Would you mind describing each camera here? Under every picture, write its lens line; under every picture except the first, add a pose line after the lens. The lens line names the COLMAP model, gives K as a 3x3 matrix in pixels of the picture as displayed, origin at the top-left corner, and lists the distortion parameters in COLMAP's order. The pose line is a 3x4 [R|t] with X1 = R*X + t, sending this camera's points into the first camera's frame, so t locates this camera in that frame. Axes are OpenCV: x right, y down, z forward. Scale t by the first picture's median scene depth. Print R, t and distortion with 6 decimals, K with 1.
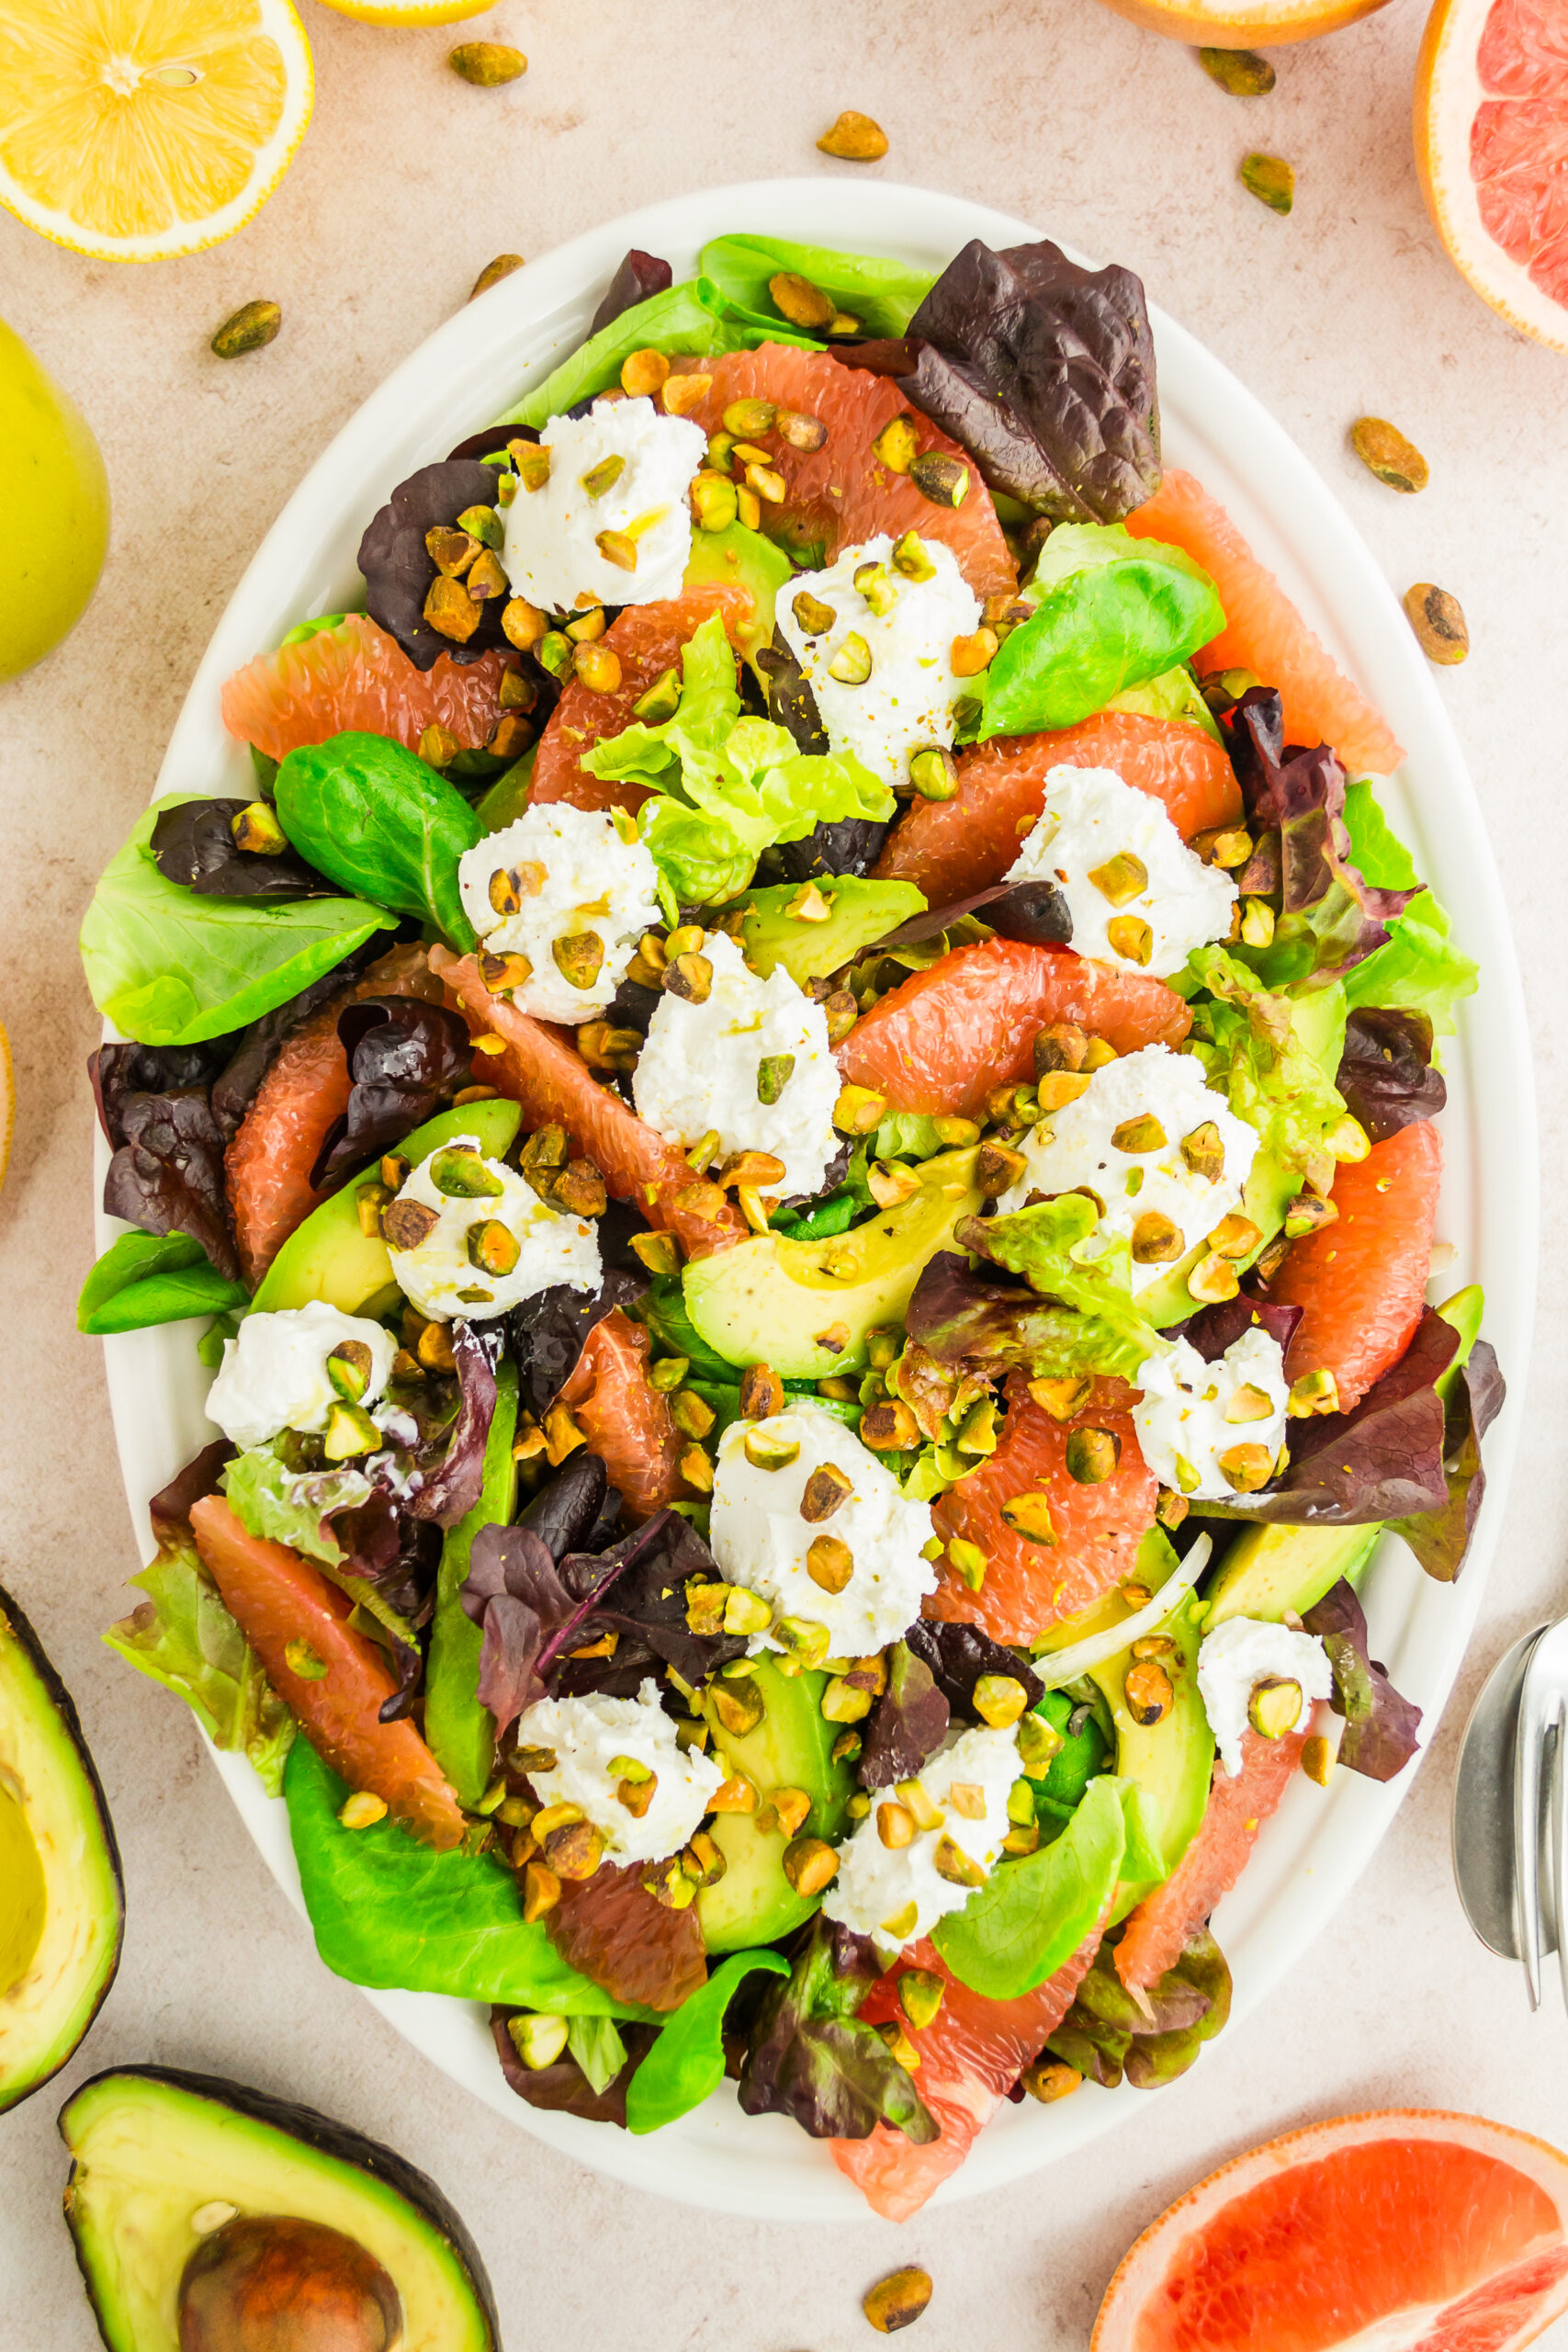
lens RADIAL K [[2403.6, 0, 799.4], [0, 2403.6, 1149.2], [0, 0, 1]] dist [0.017183, -0.024300]
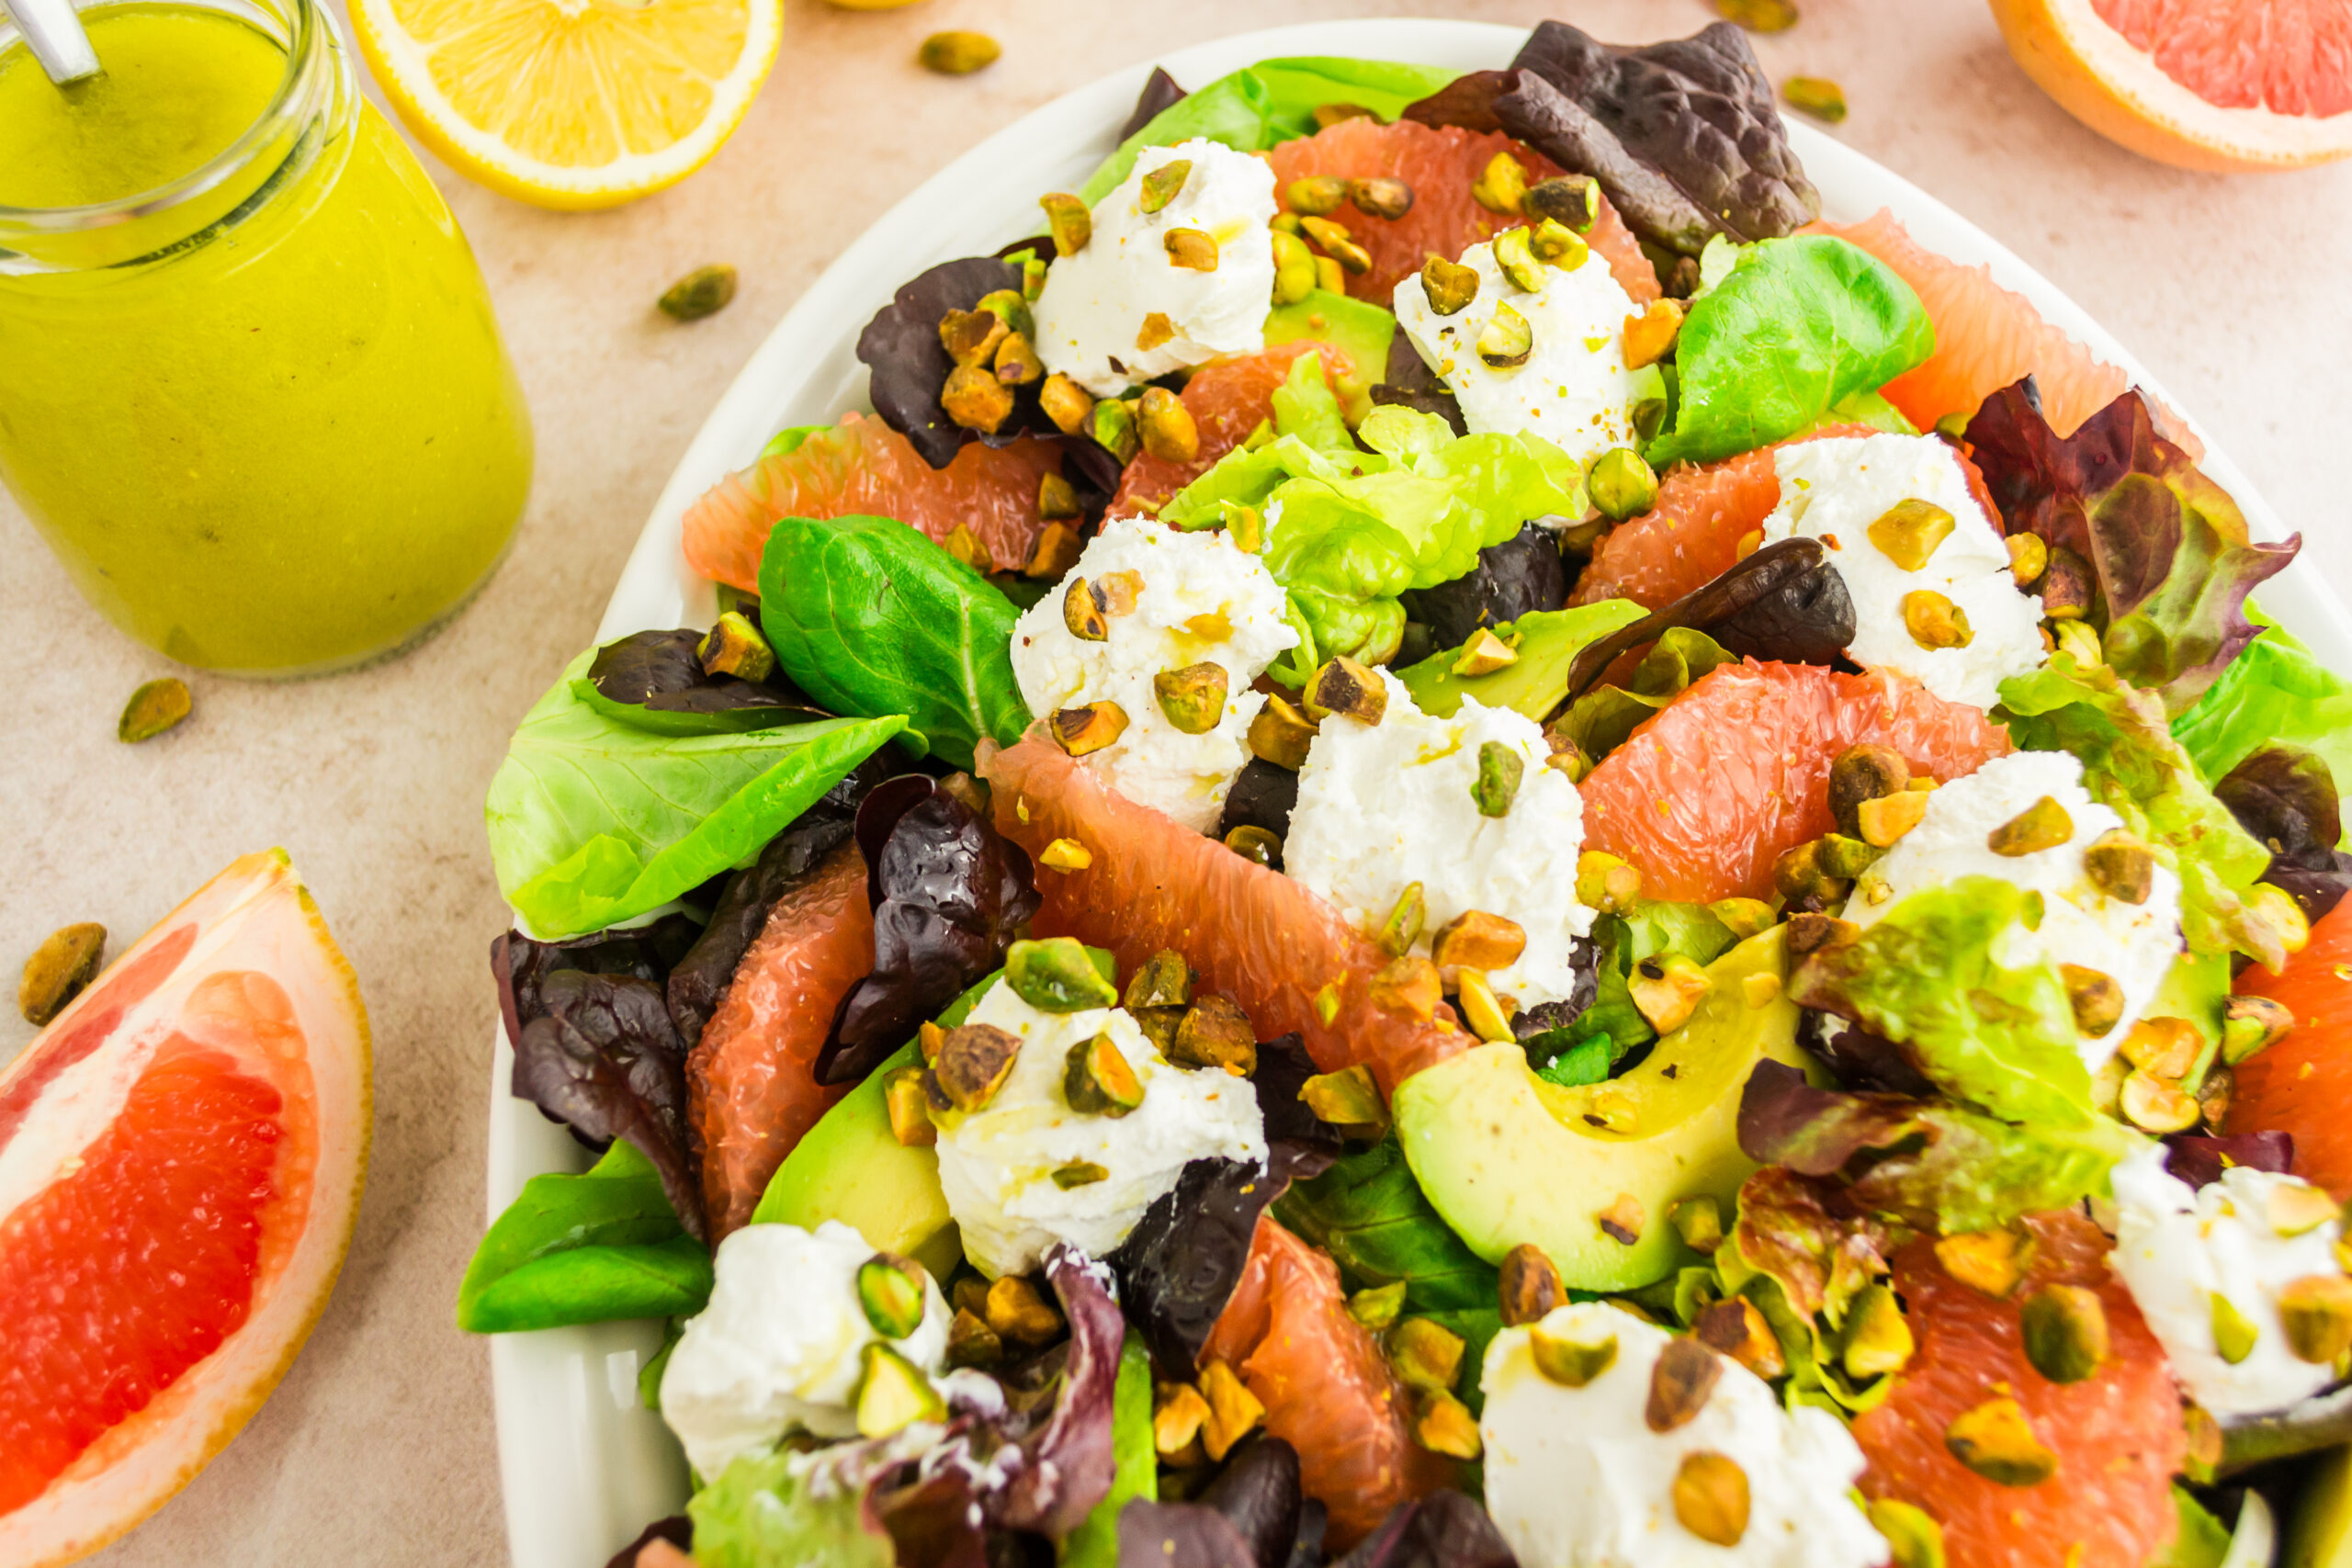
lens RADIAL K [[2384.3, 0, 1187.9], [0, 2384.3, 791.0], [0, 0, 1]] dist [0.010575, -0.010251]
pose [[0.995408, -0.083309, 0.047138, -0.124479], [0.095694, 0.877732, -0.469500, 0.269928], [-0.002261, 0.471855, 0.881674, 0.371510]]
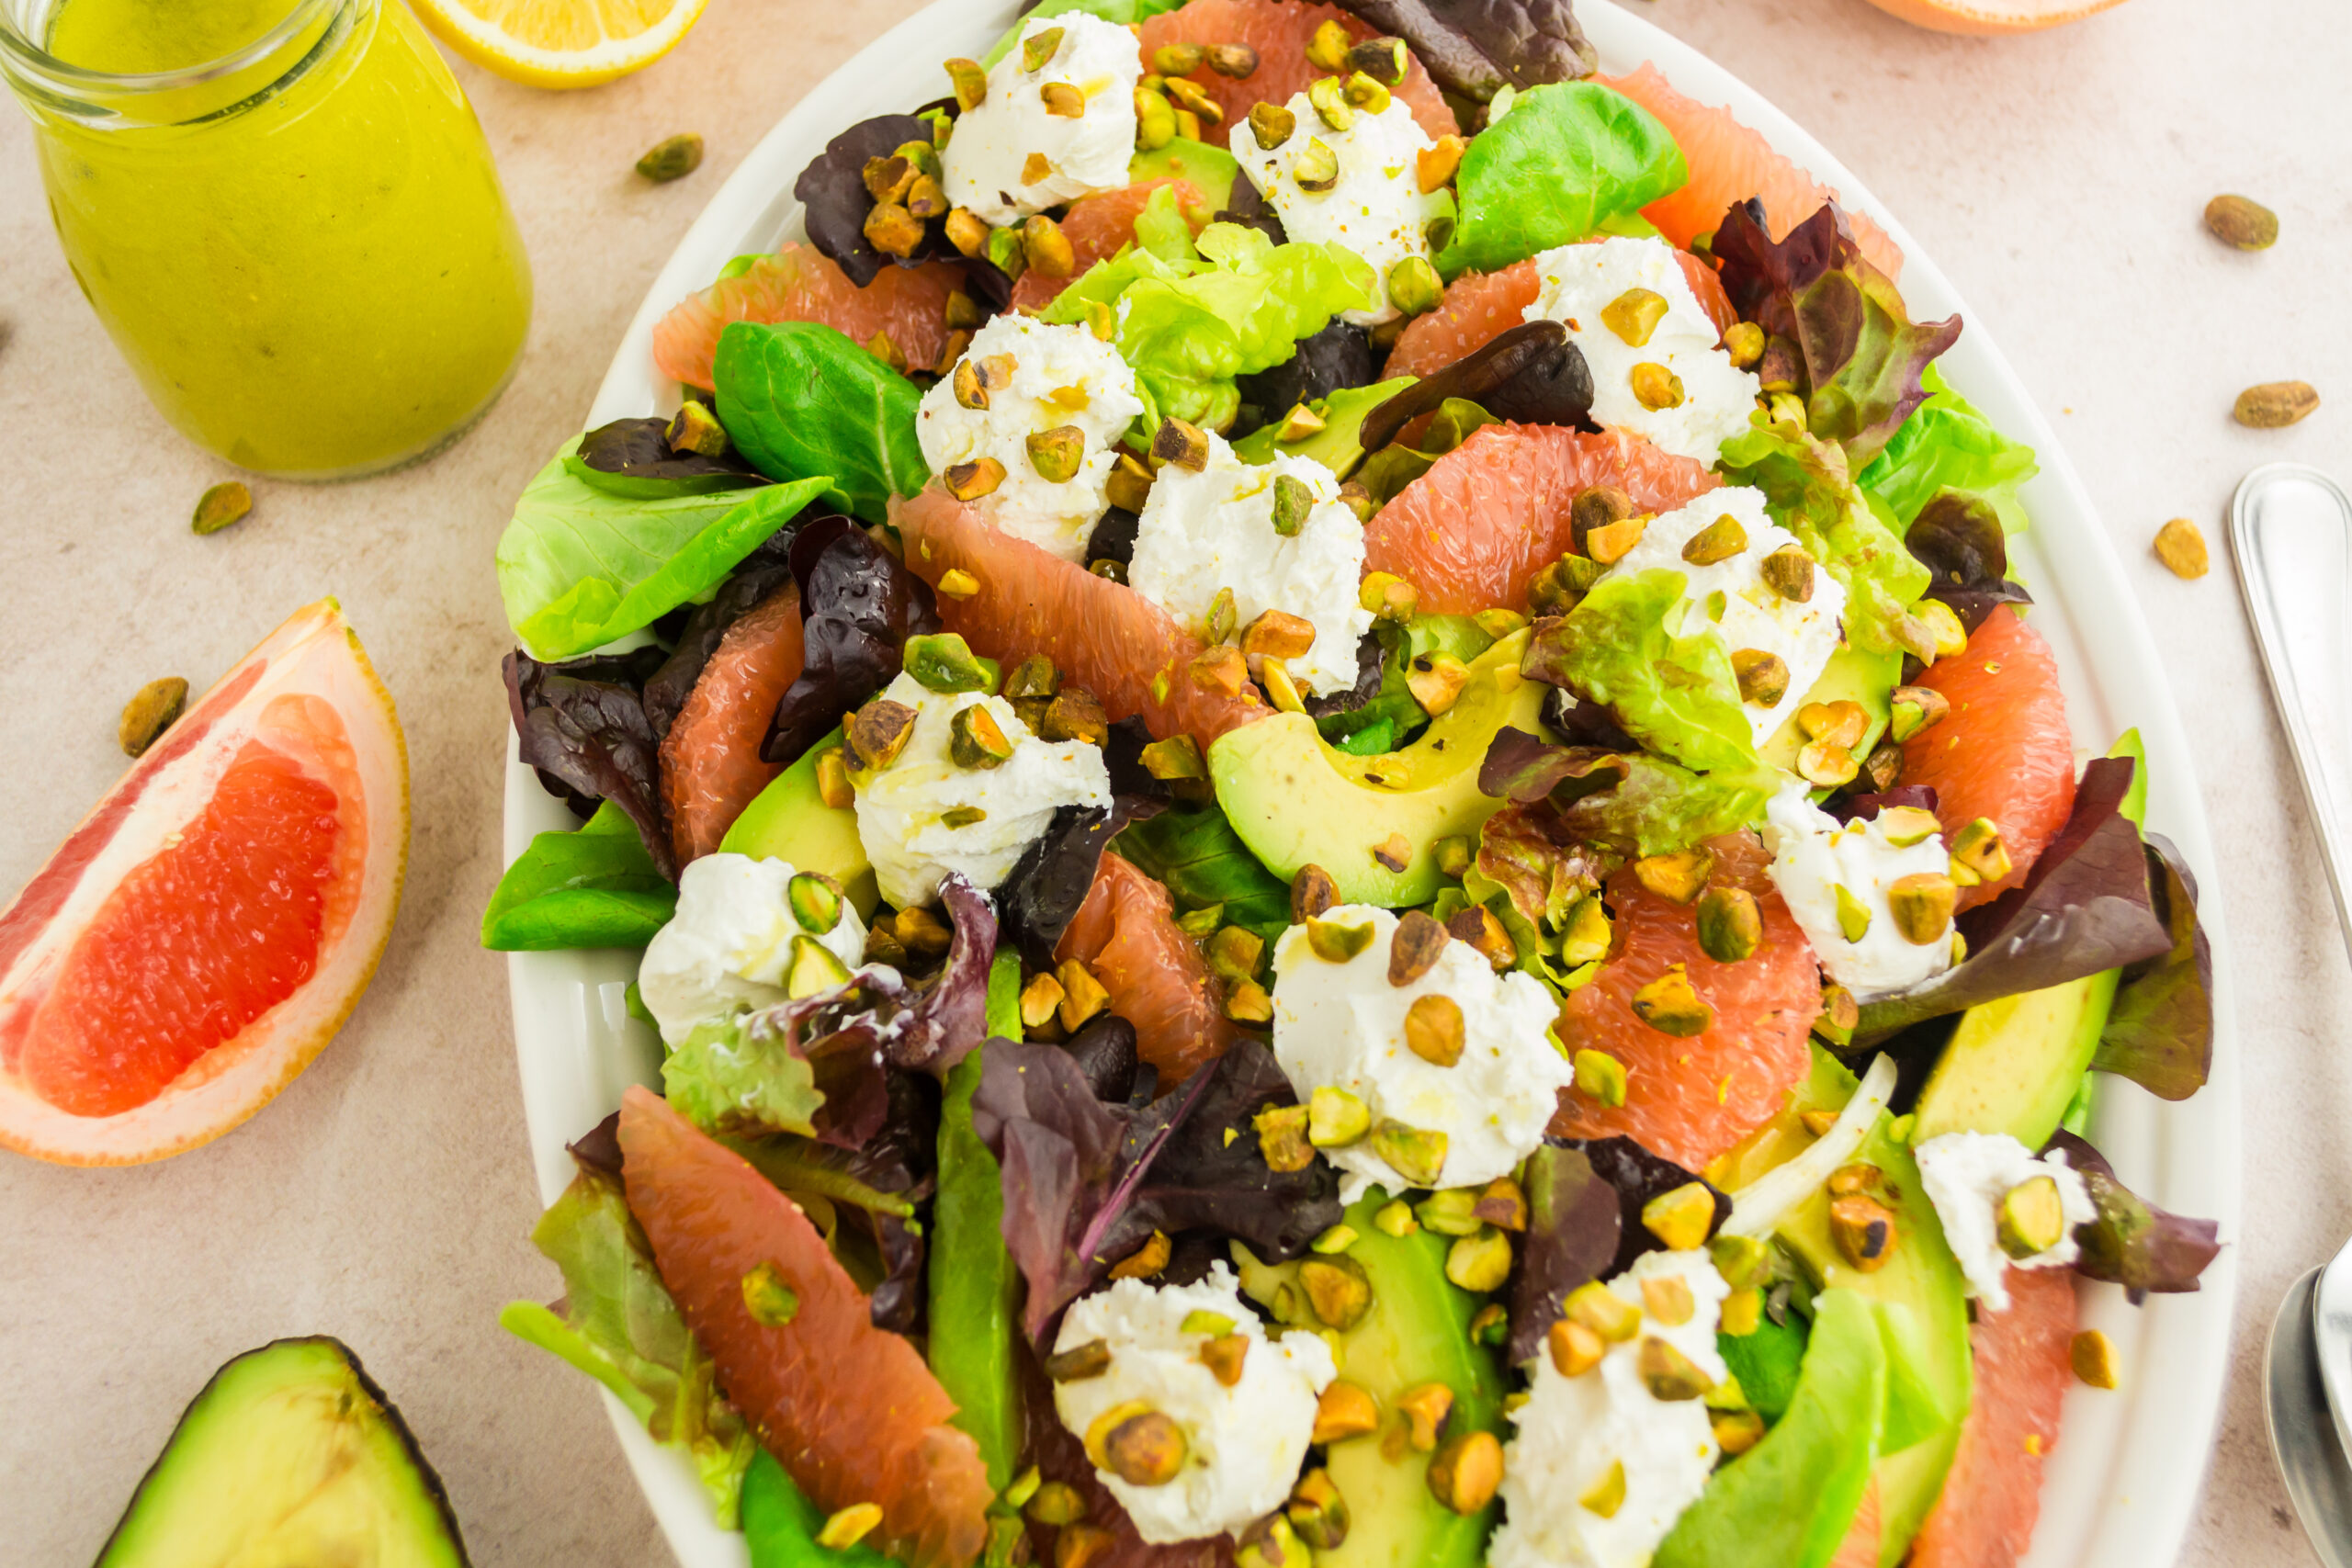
lens RADIAL K [[2384.3, 0, 1187.9], [0, 2384.3, 791.0], [0, 0, 1]] dist [0.010575, -0.010251]
pose [[0.994642, -0.097046, 0.035637, -0.083921], [0.102721, 0.888760, -0.446715, 0.421271], [0.011679, 0.447982, 0.893966, 0.250548]]
